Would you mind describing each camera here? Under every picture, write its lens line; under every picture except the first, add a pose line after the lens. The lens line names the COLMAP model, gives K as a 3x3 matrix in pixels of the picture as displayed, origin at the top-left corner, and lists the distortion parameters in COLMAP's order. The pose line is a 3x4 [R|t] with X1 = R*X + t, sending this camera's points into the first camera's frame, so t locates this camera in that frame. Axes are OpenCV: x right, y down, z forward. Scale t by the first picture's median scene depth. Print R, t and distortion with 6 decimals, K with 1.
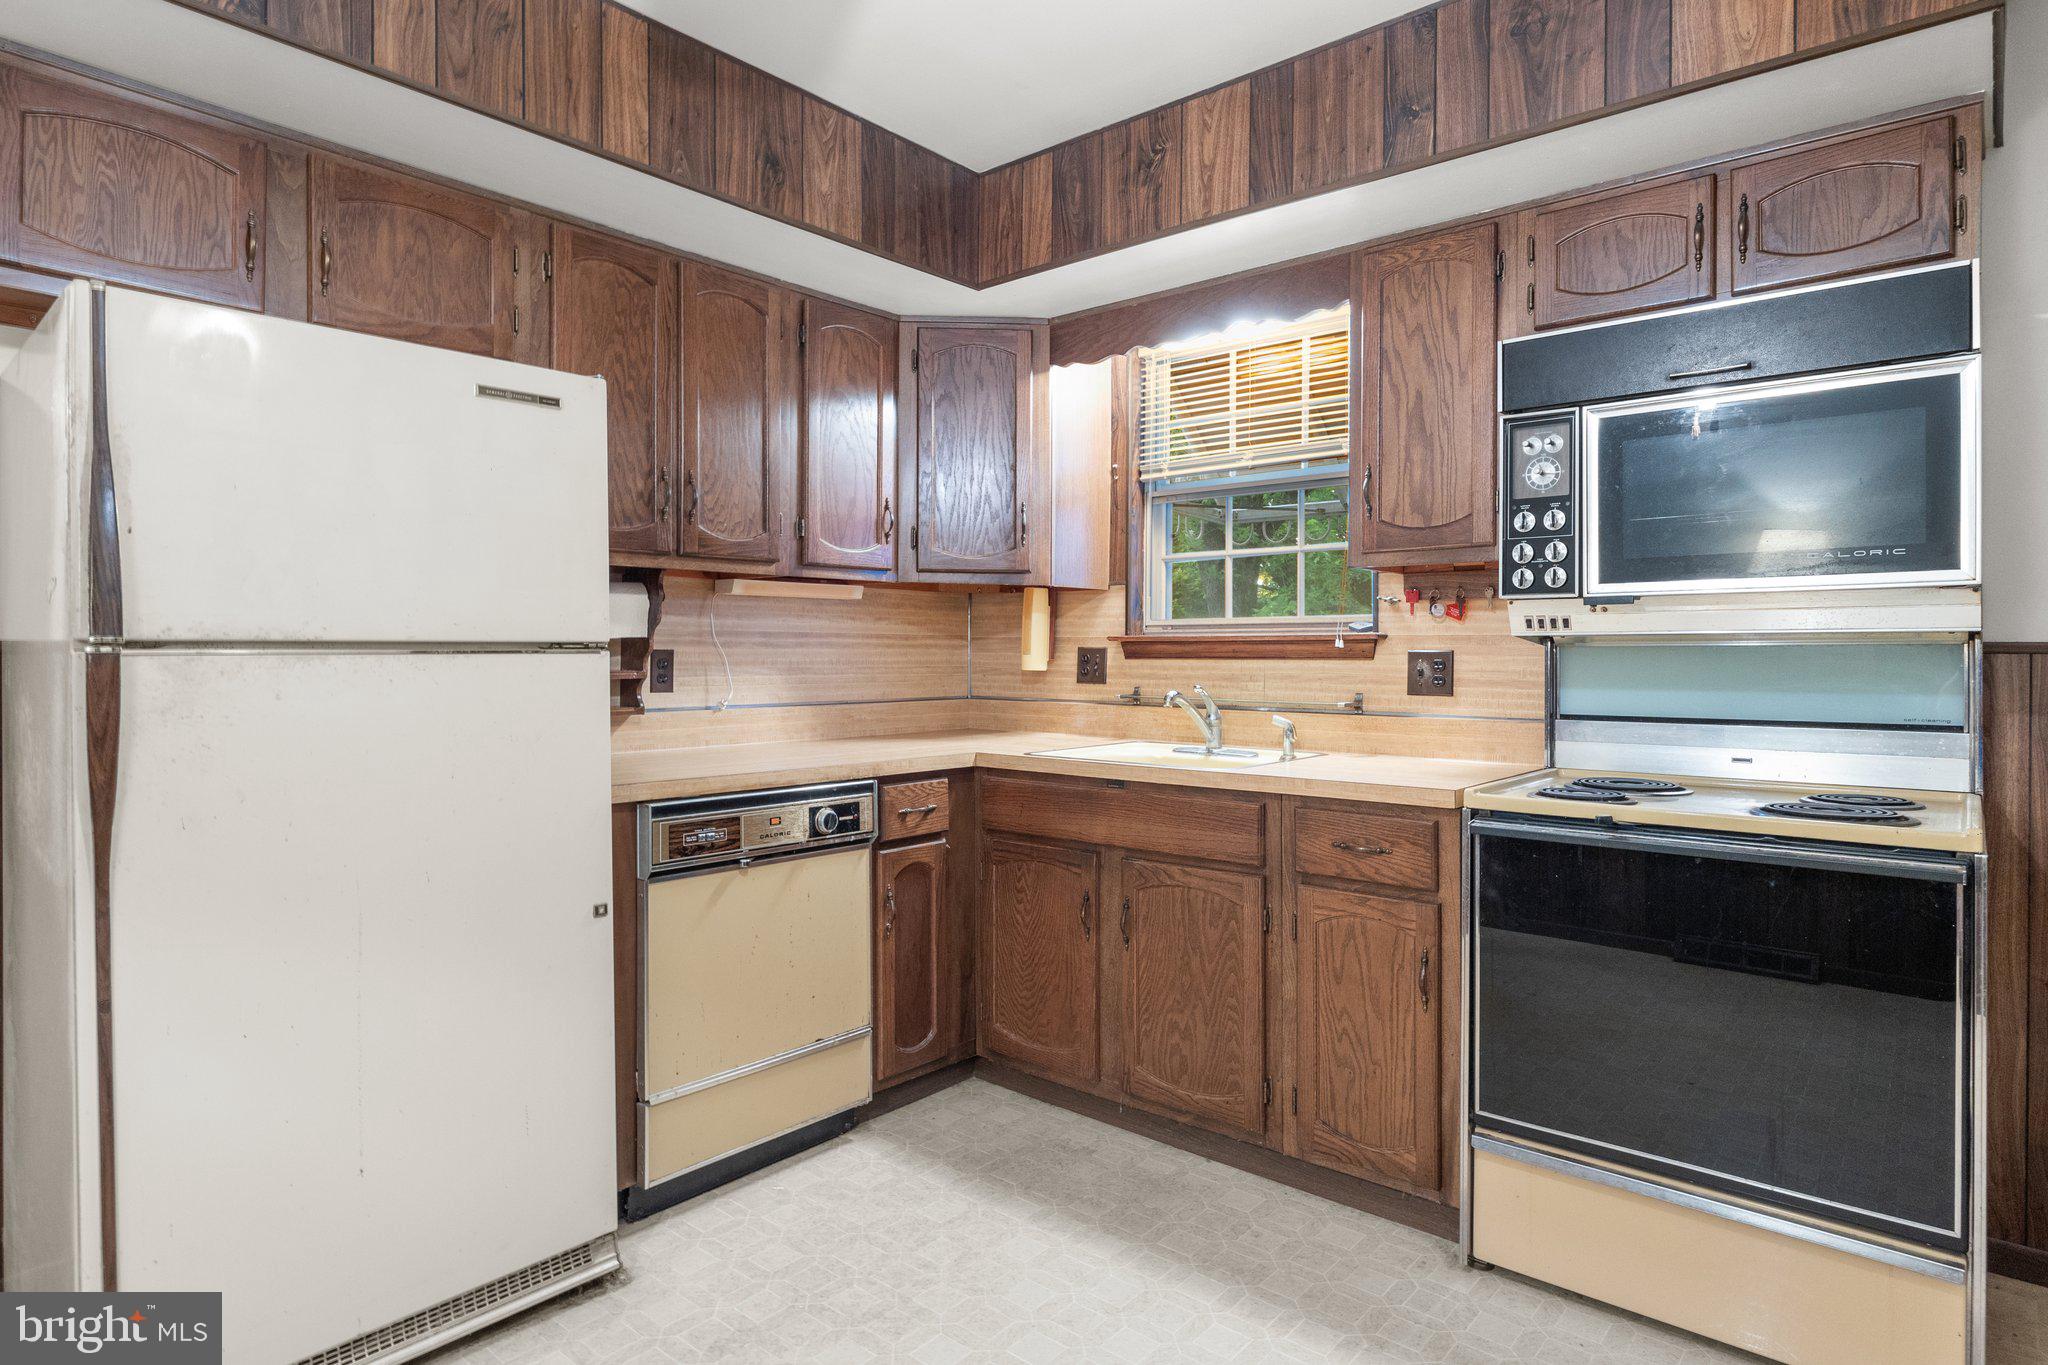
lens RADIAL K [[1159.2, 0, 1024.8], [0, 1159.2, 664.4], [0, 0, 1]] dist [0.013900, 0.000221]
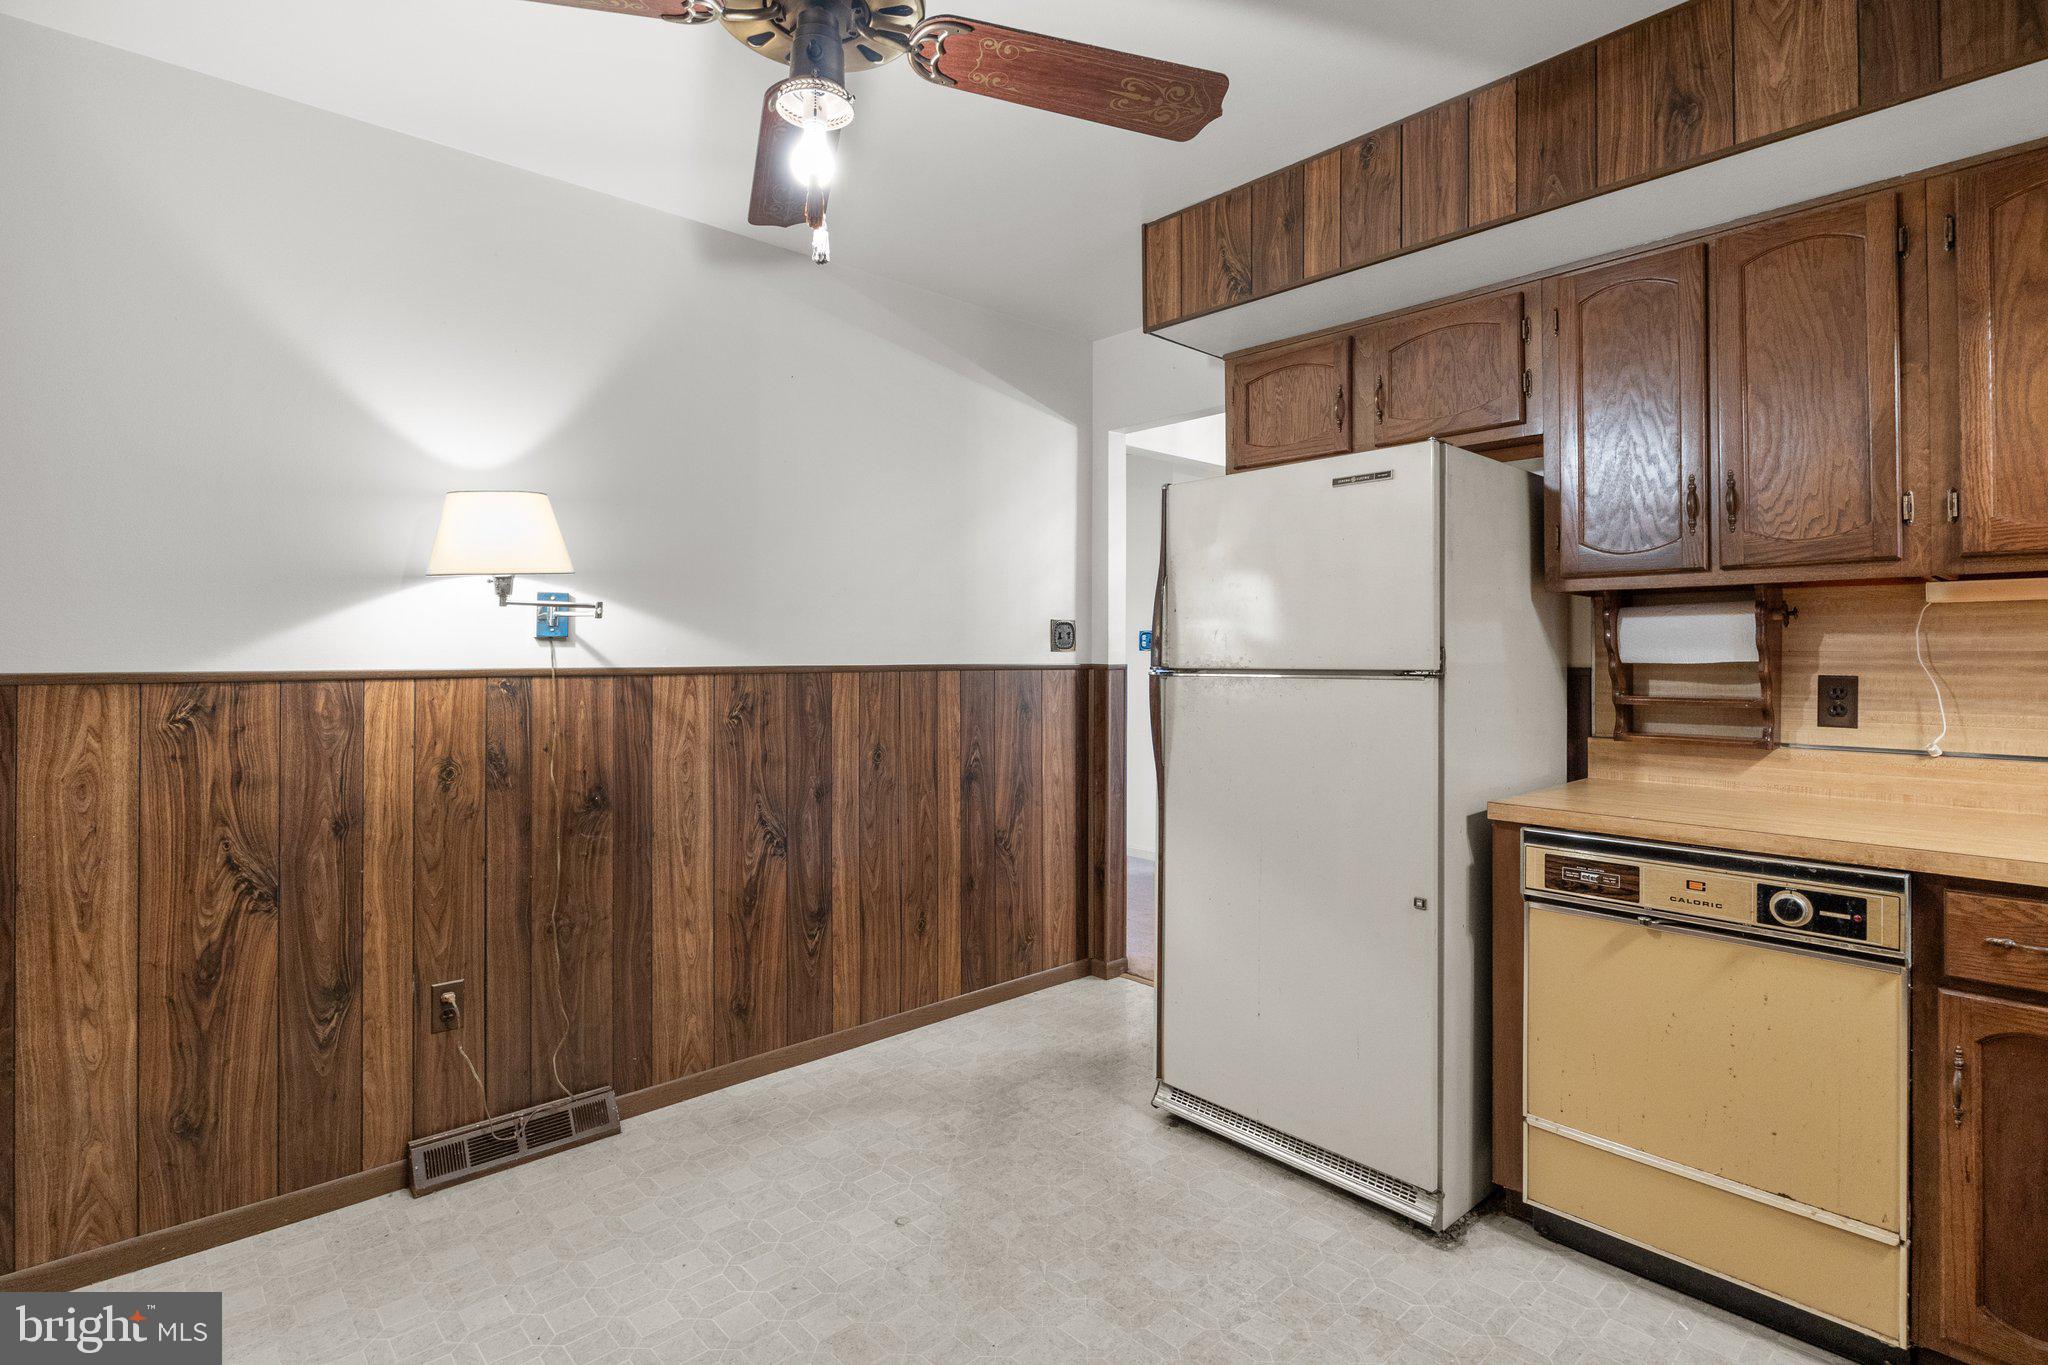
lens RADIAL K [[1001.5, 0, 1024.7], [0, 1001.5, 648.8], [0, 0, 1]] dist [-0.001001, -0.000385]
pose [[-0.128479, -0.007547, -0.991684, 0.593891], [-0.011068, 0.999920, -0.006176, -0.026499], [0.991651, 0.010182, -0.128552, 0.652855]]
